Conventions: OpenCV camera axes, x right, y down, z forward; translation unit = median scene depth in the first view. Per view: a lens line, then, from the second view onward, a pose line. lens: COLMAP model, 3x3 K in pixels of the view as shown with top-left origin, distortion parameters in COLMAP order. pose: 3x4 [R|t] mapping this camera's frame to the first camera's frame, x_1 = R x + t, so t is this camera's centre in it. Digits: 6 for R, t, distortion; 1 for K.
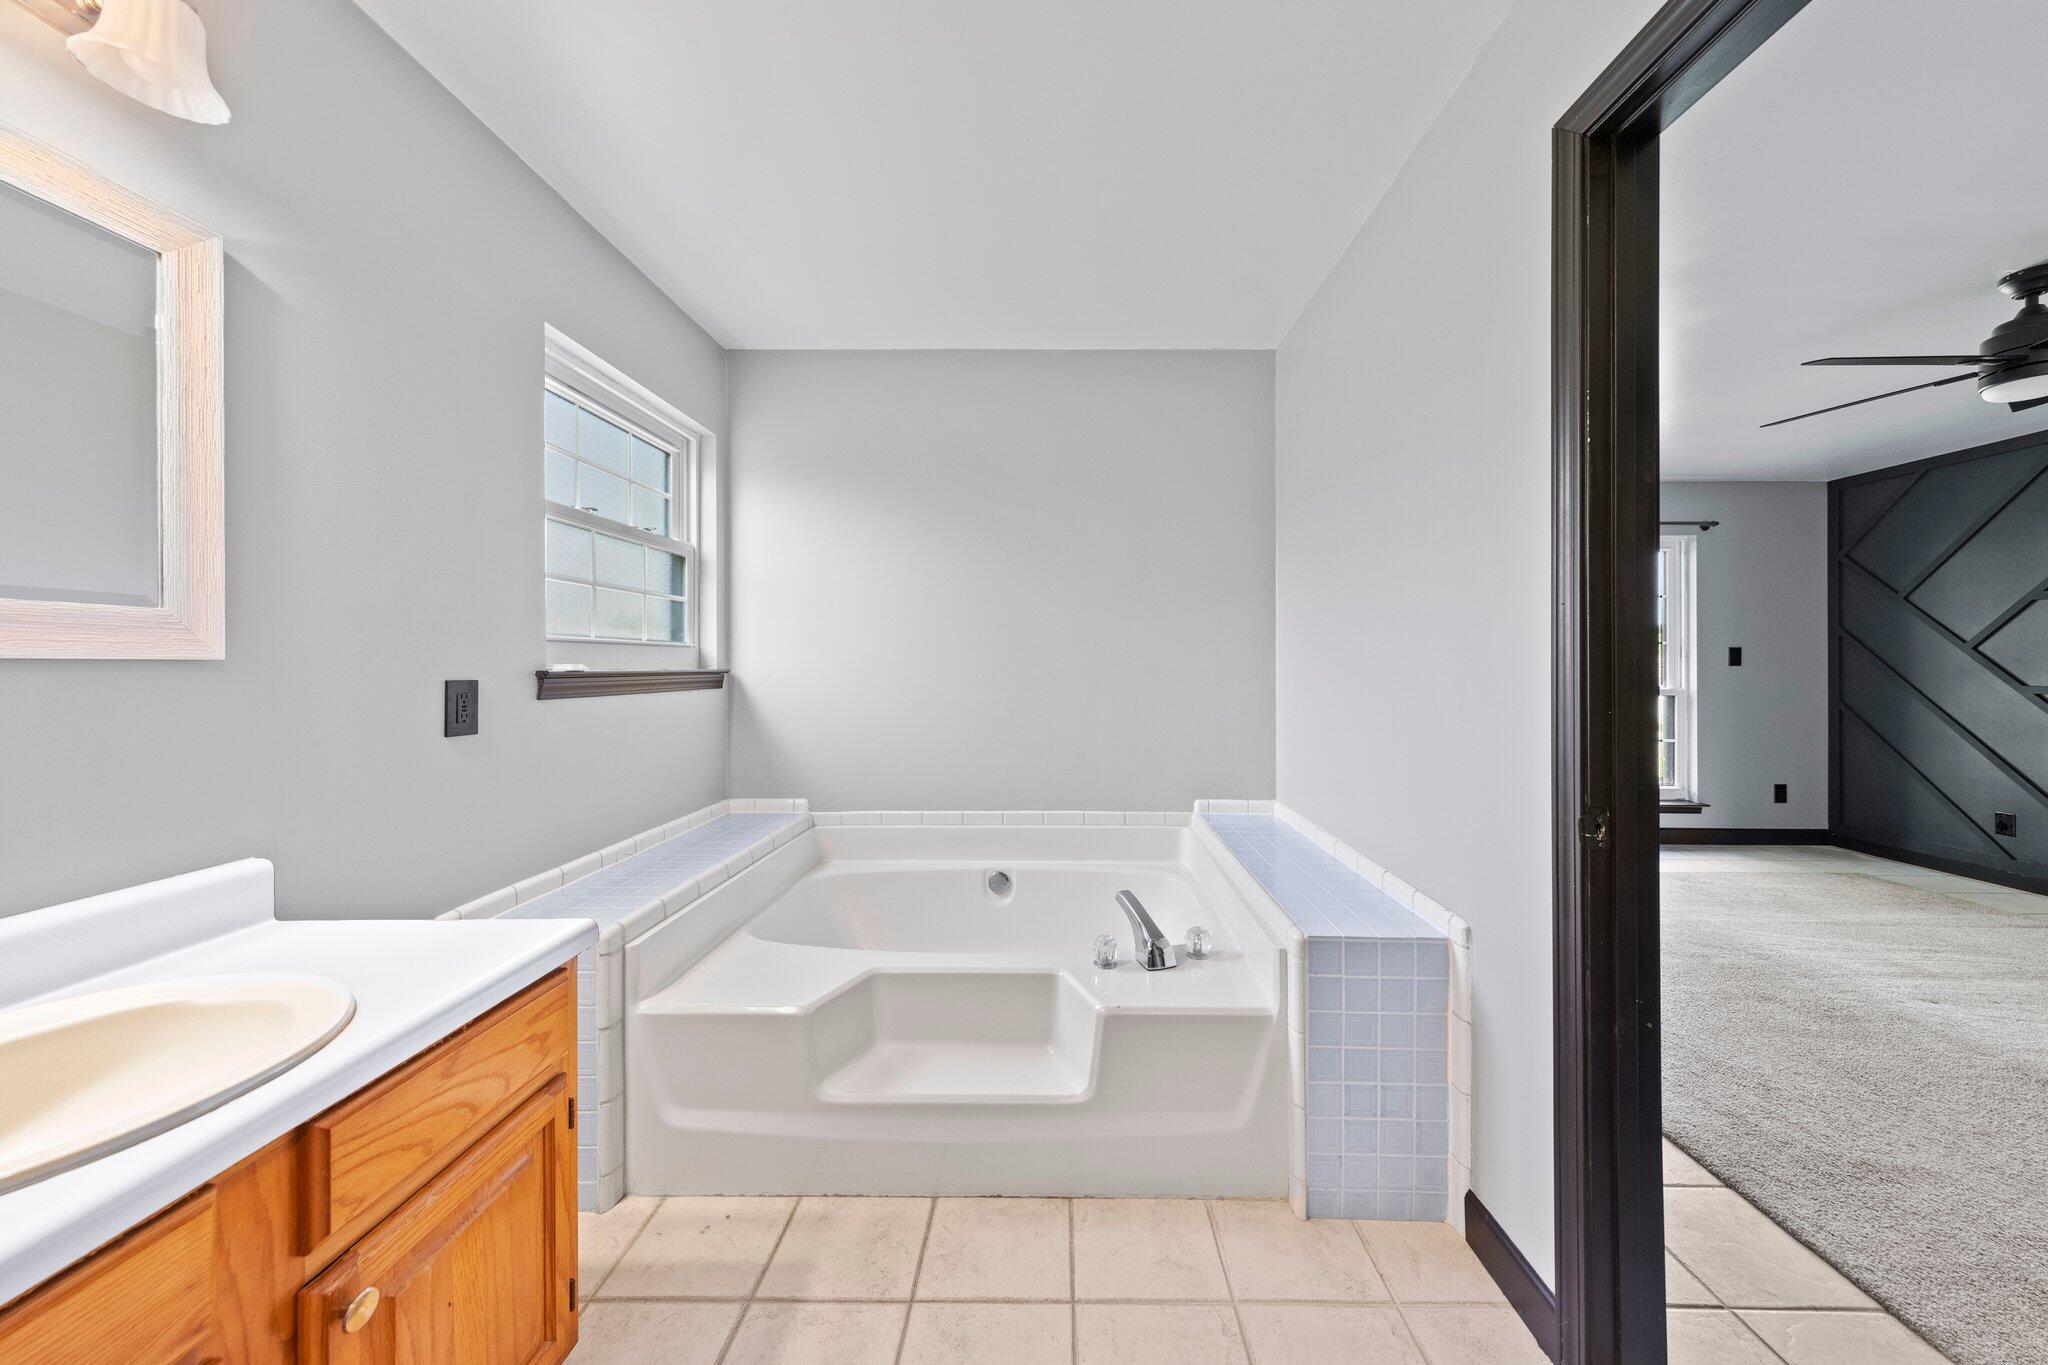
lens RADIAL K [[696.6, 0, 1041.8], [0, 696.6, 662.3], [0, 0, 1]] dist [0.008254, -0.000915]
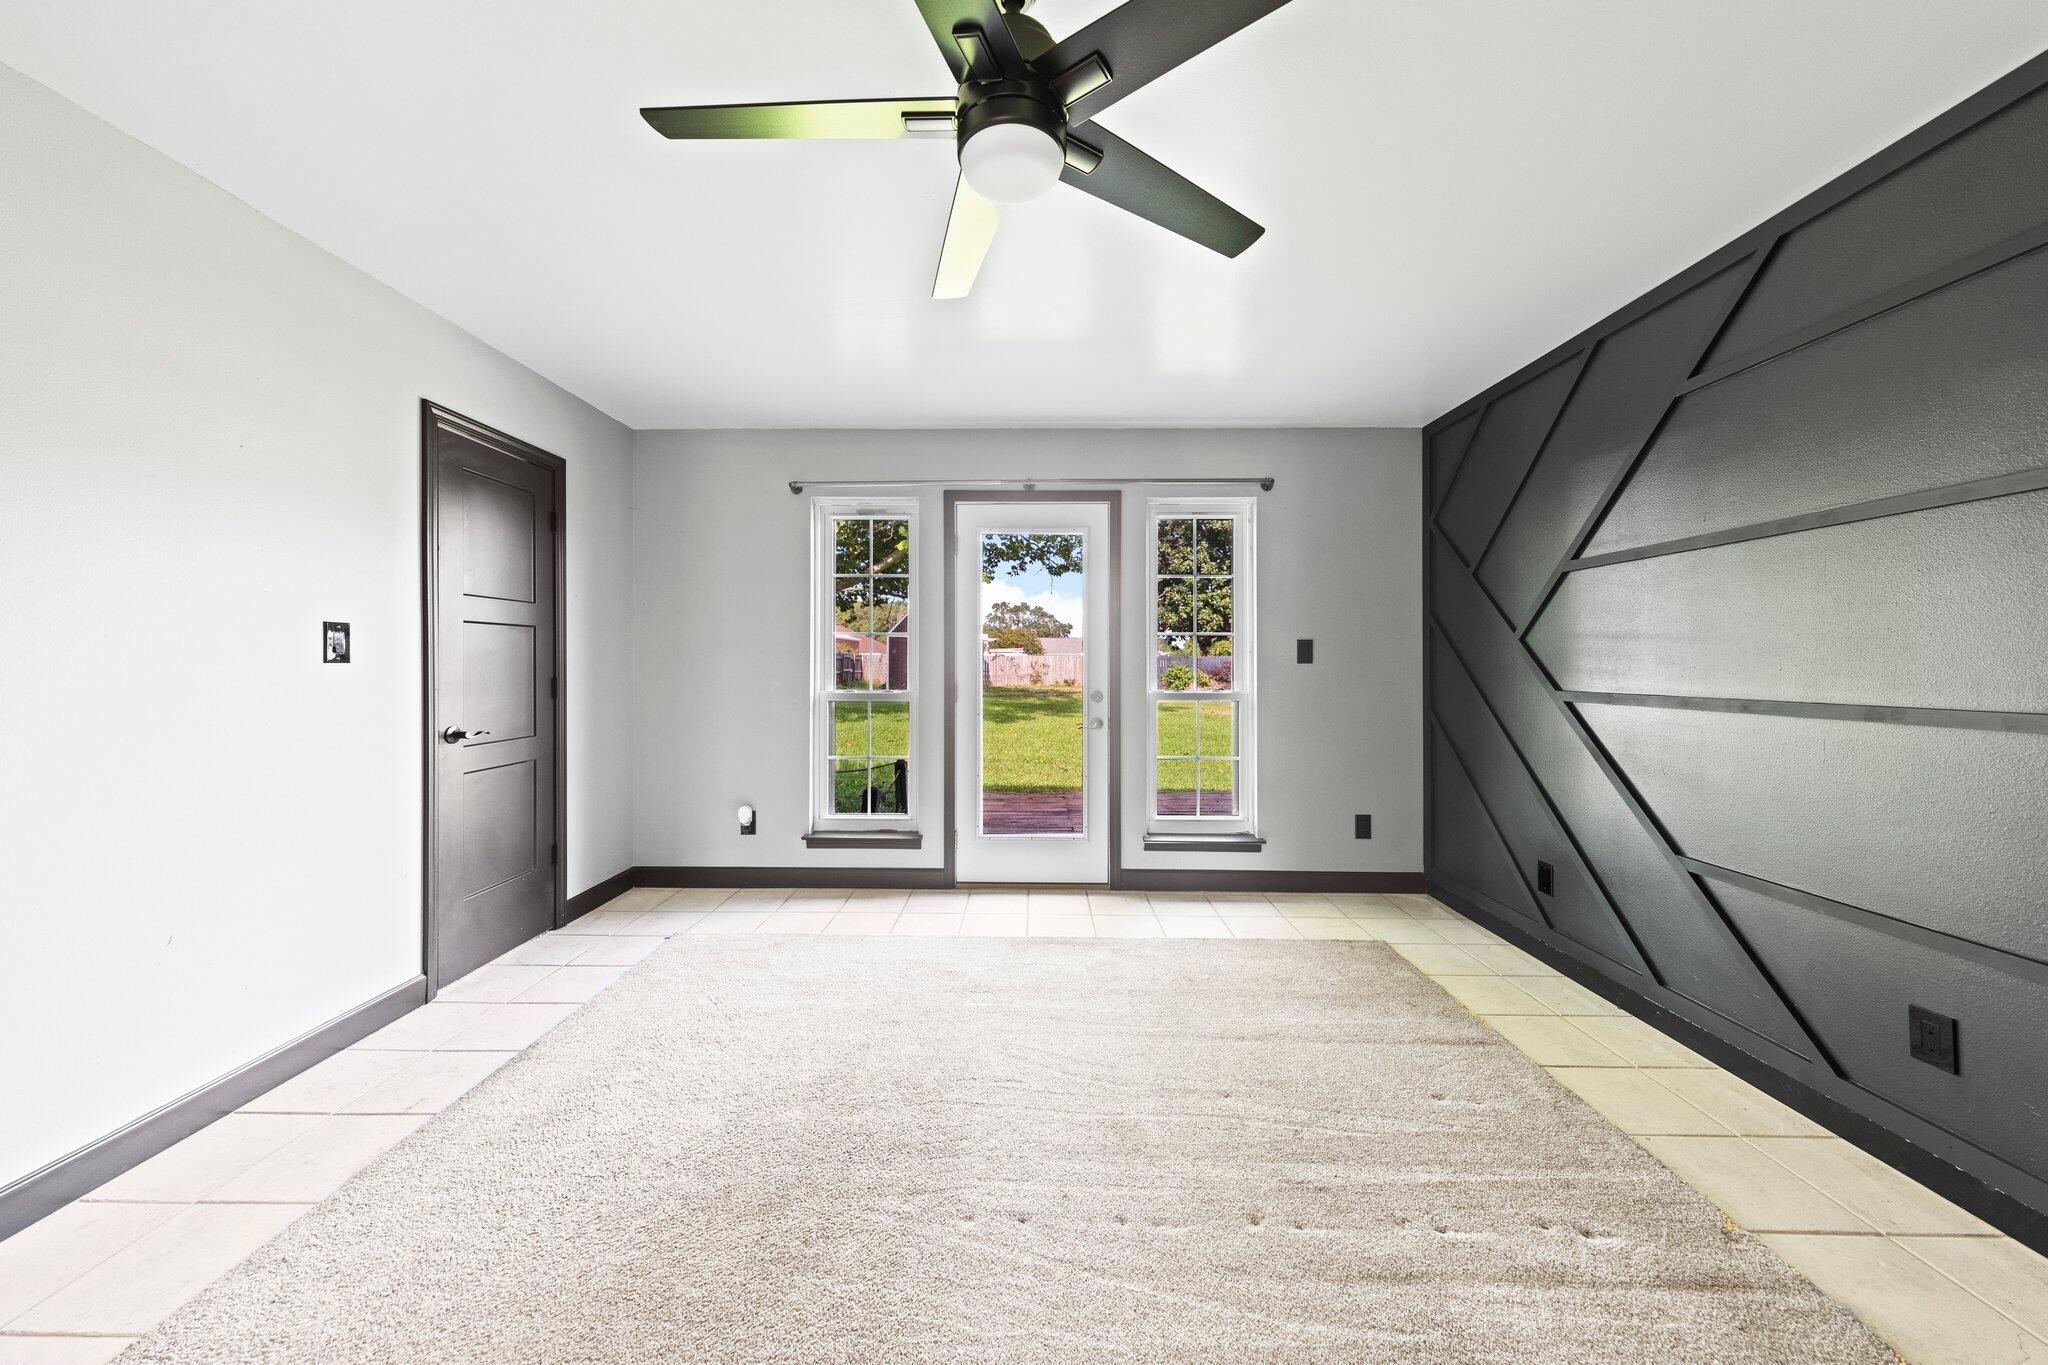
lens RADIAL K [[696.6, 0, 1014.7], [0, 696.6, 664.7], [0, 0, 1]] dist [0.008254, -0.000915]
pose [[0.999824, -0.000785, -0.018731, 0.784511], [0.000831, 0.999997, 0.002465, 0.004940], [0.018729, -0.002480, 0.999822, 0.250857]]
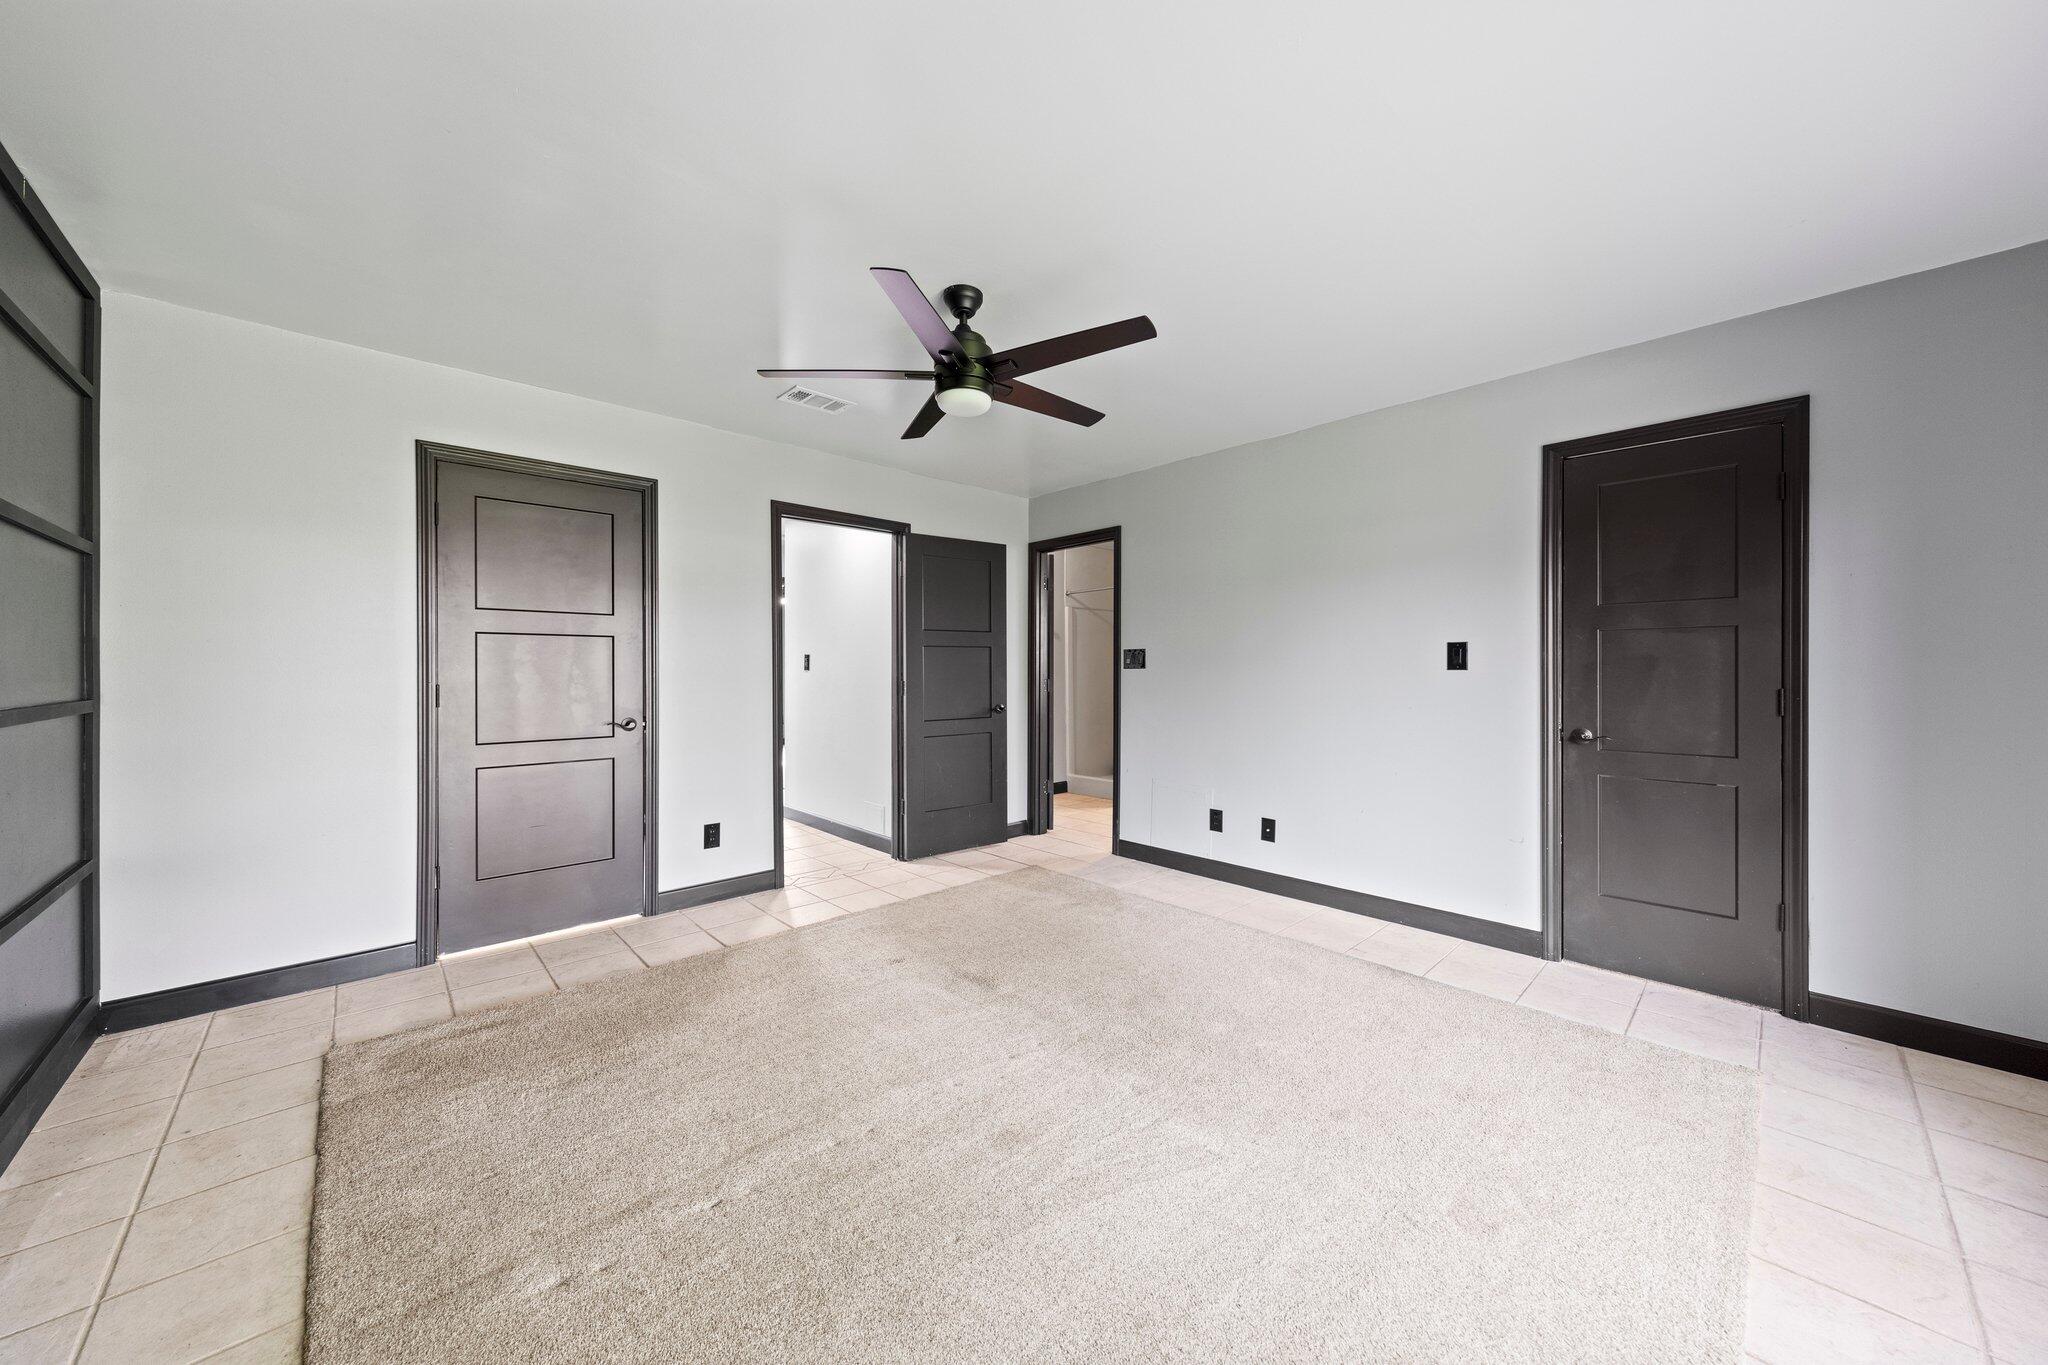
lens RADIAL K [[724.9, 0, 1022.5], [0, 724.9, 667.6], [0, 0, 1]] dist [0.000405, -0.000002]
pose [[-0.719024, 0.007966, -0.694939, 1.161343], [0.006755, 0.999967, 0.004474, -0.004514], [0.694952, -0.001477, -0.719054, 1.021916]]
